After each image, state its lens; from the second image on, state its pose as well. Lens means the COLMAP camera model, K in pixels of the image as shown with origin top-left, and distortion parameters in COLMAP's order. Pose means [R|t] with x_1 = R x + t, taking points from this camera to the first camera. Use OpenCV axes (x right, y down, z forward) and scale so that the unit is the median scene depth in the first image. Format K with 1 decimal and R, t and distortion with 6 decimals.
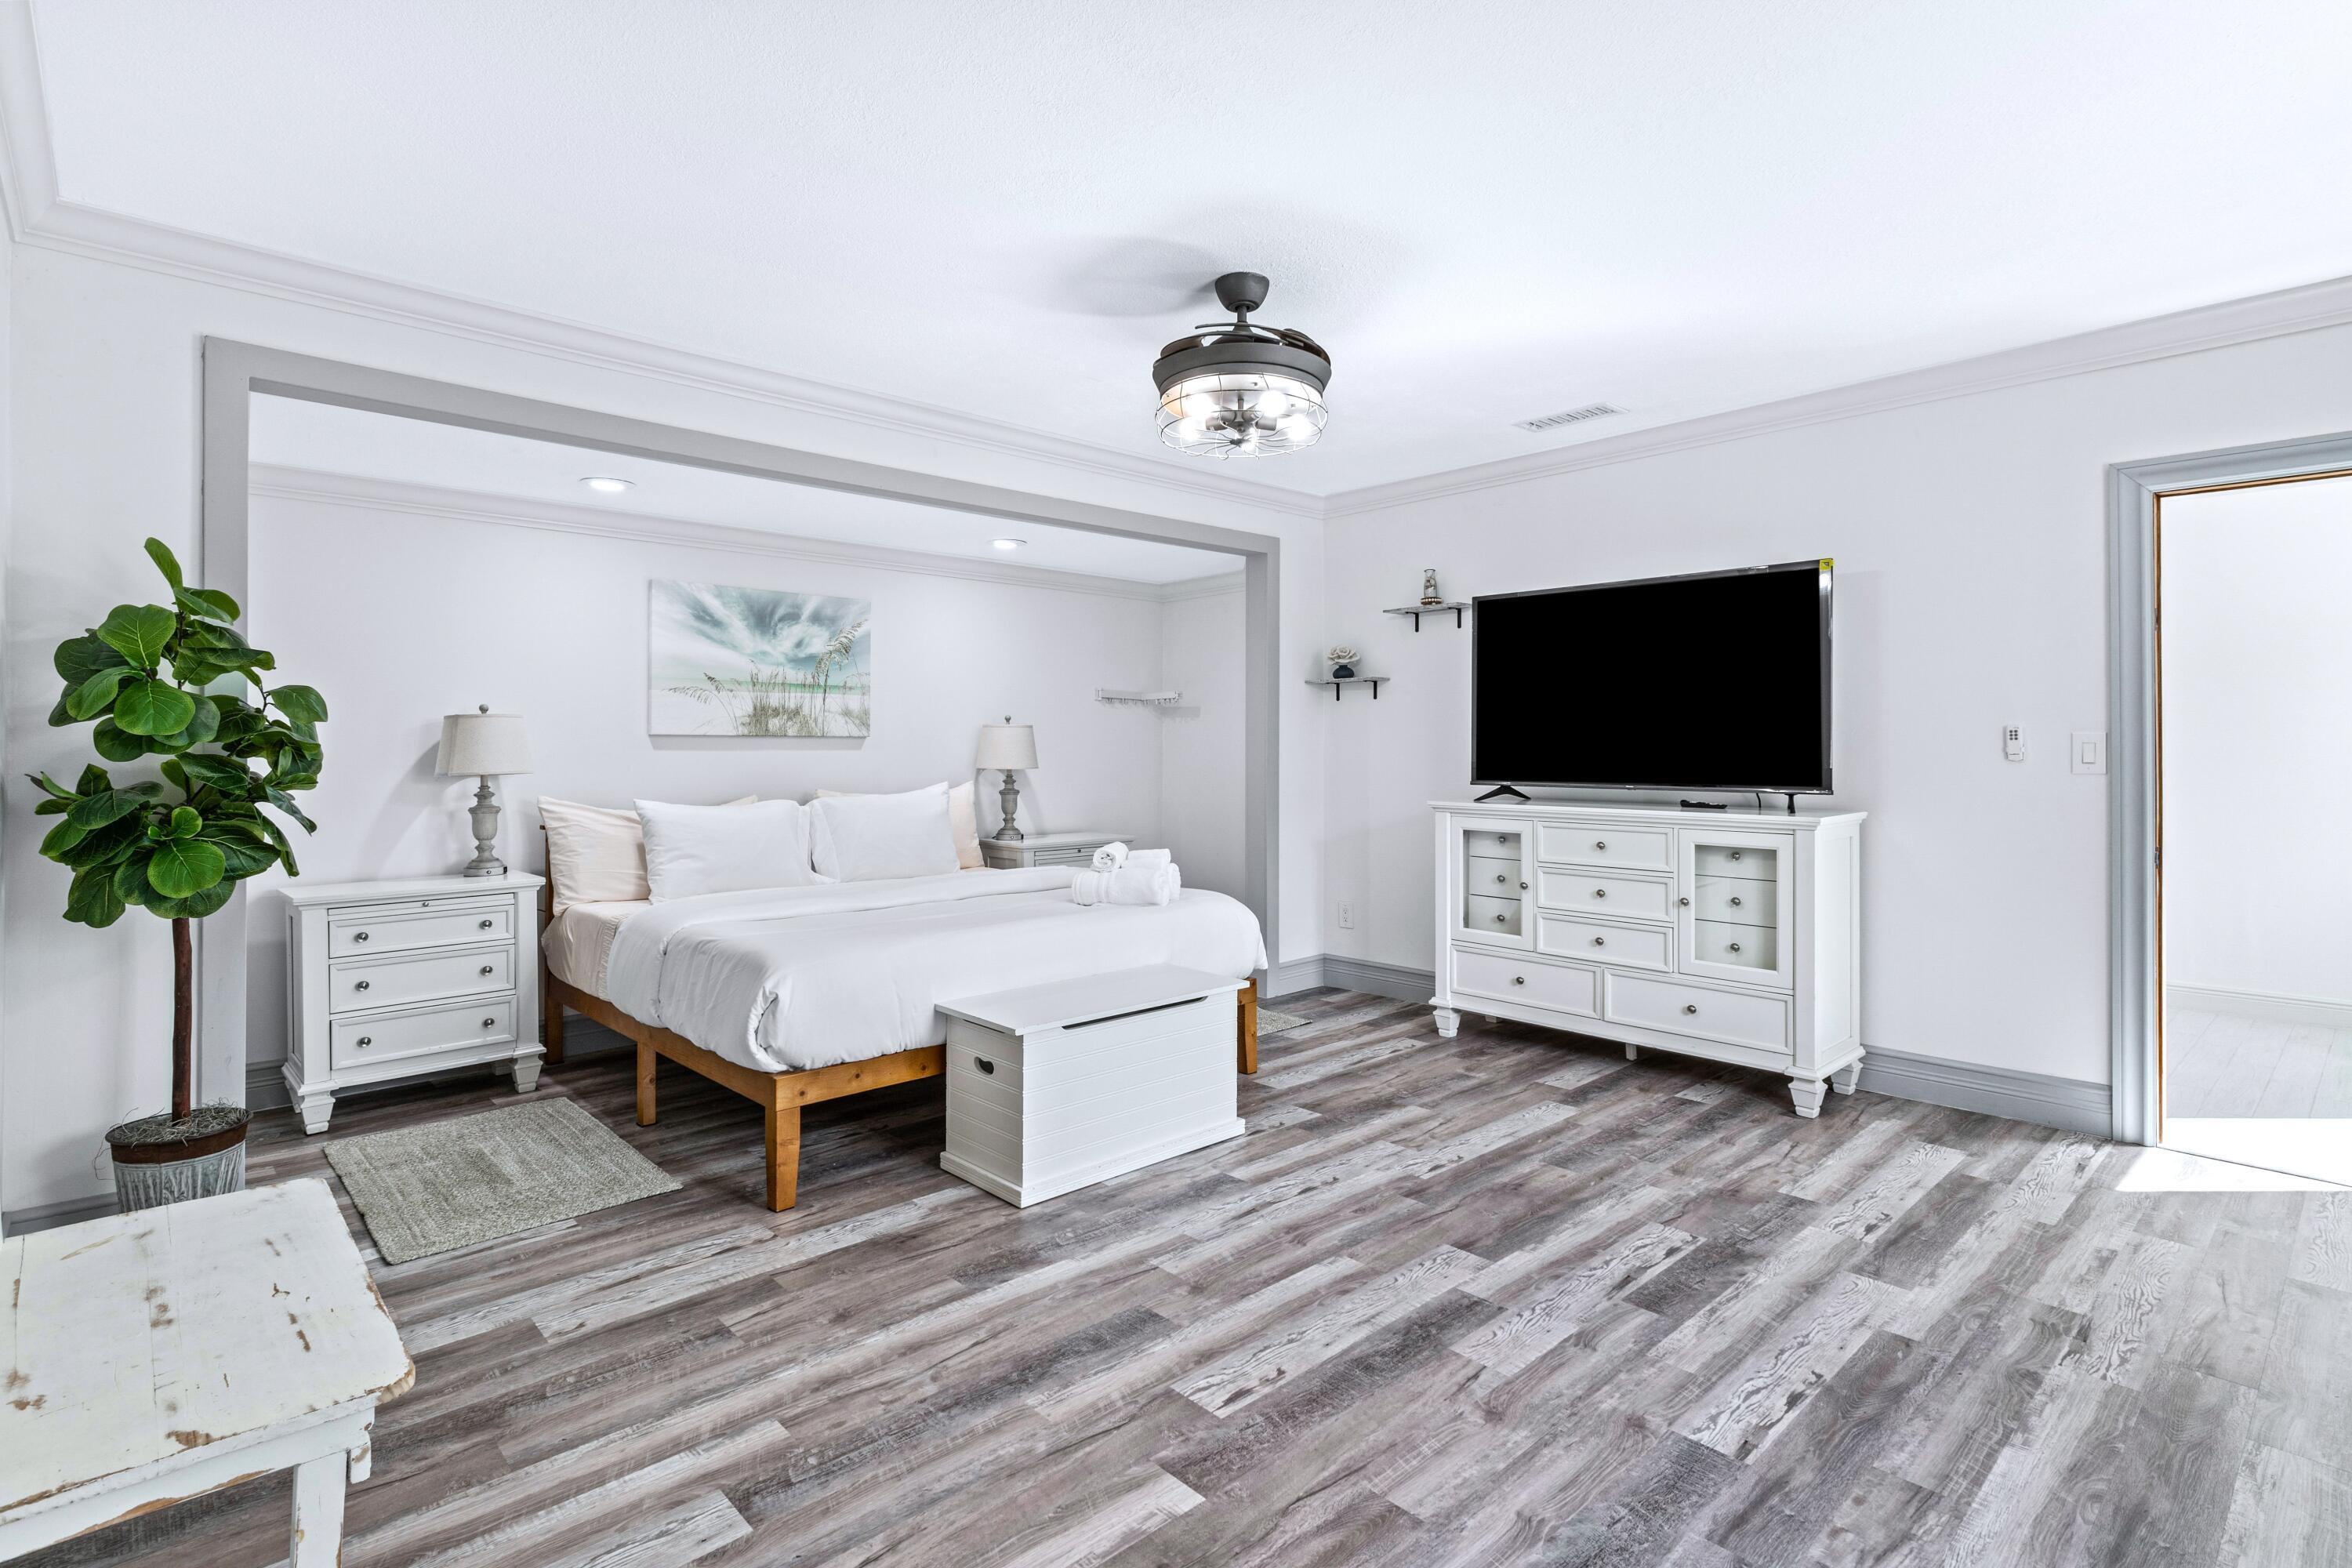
lens RADIAL K [[1158.0, 0, 1175.6], [0, 1158.0, 766.9], [0, 0, 1]] dist [0.002407, -0.000874]
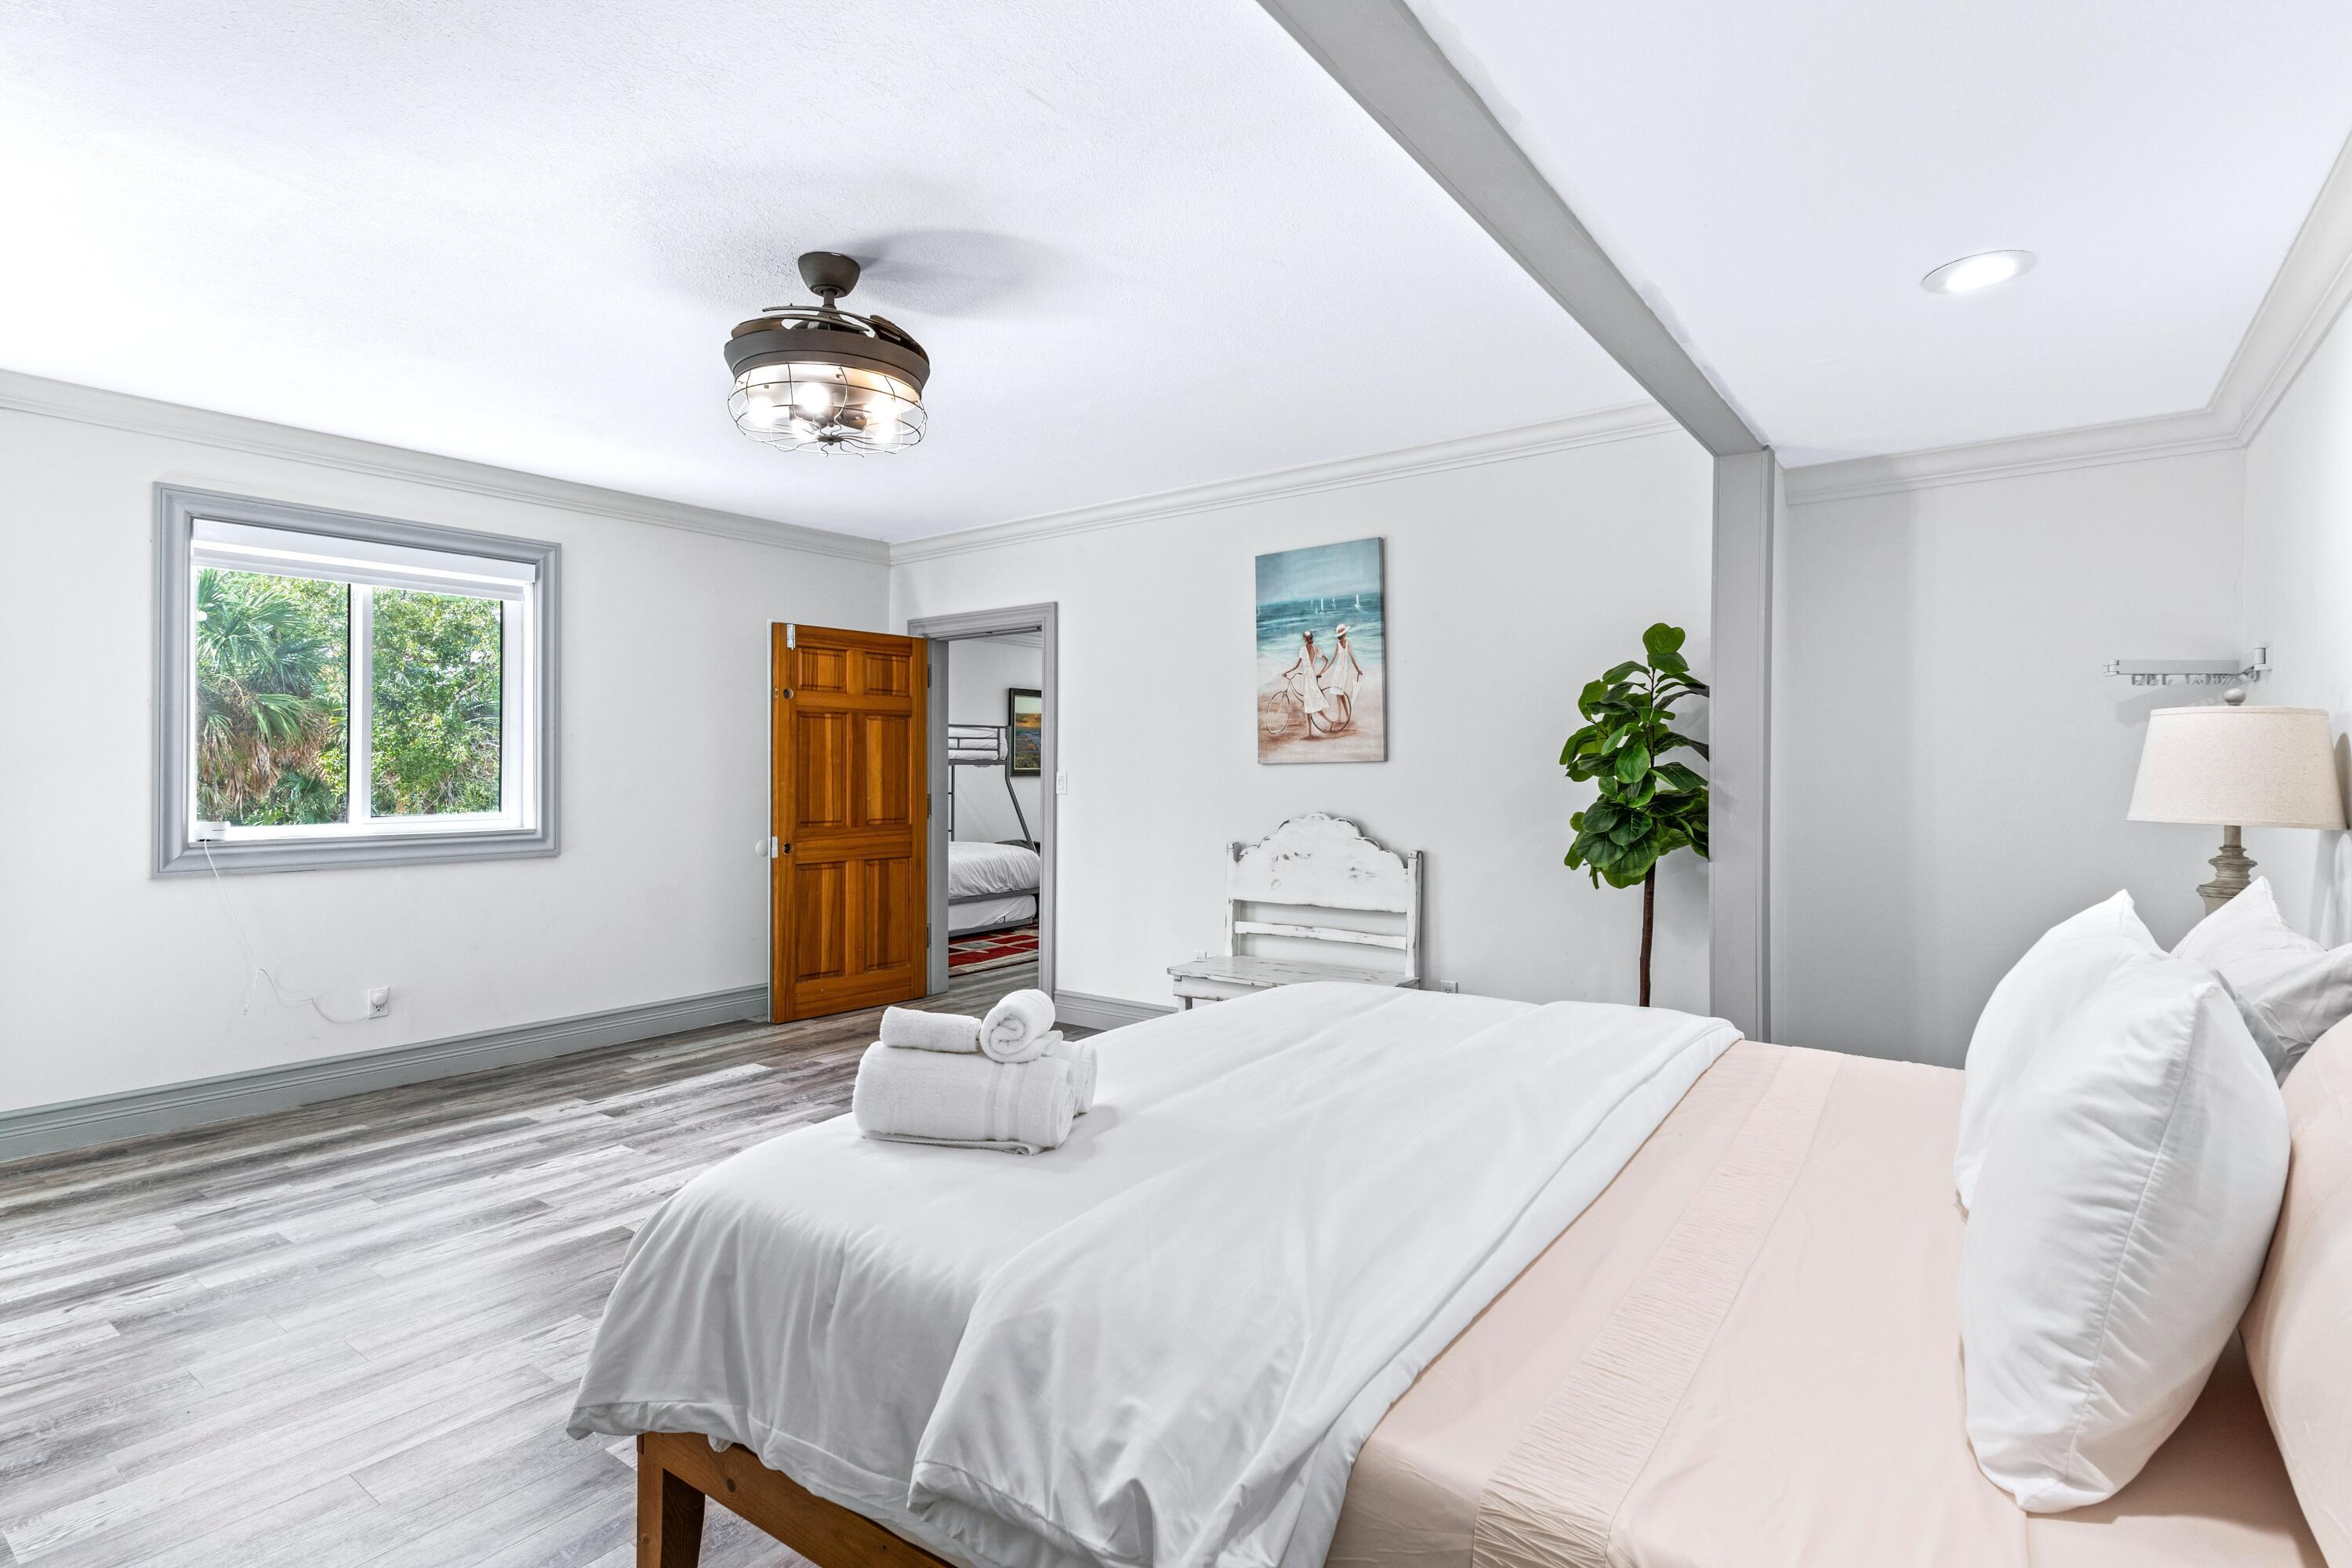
lens RADIAL K [[1158.0, 0, 1177.3], [0, 1158.0, 778.8], [0, 0, 1]] dist [0.002407, -0.000874]
pose [[-0.981505, 0.000648, -0.191437, -0.050809], [-0.001091, 0.999959, 0.008981, -0.027766], [0.191435, 0.009023, -0.981464, 2.575064]]
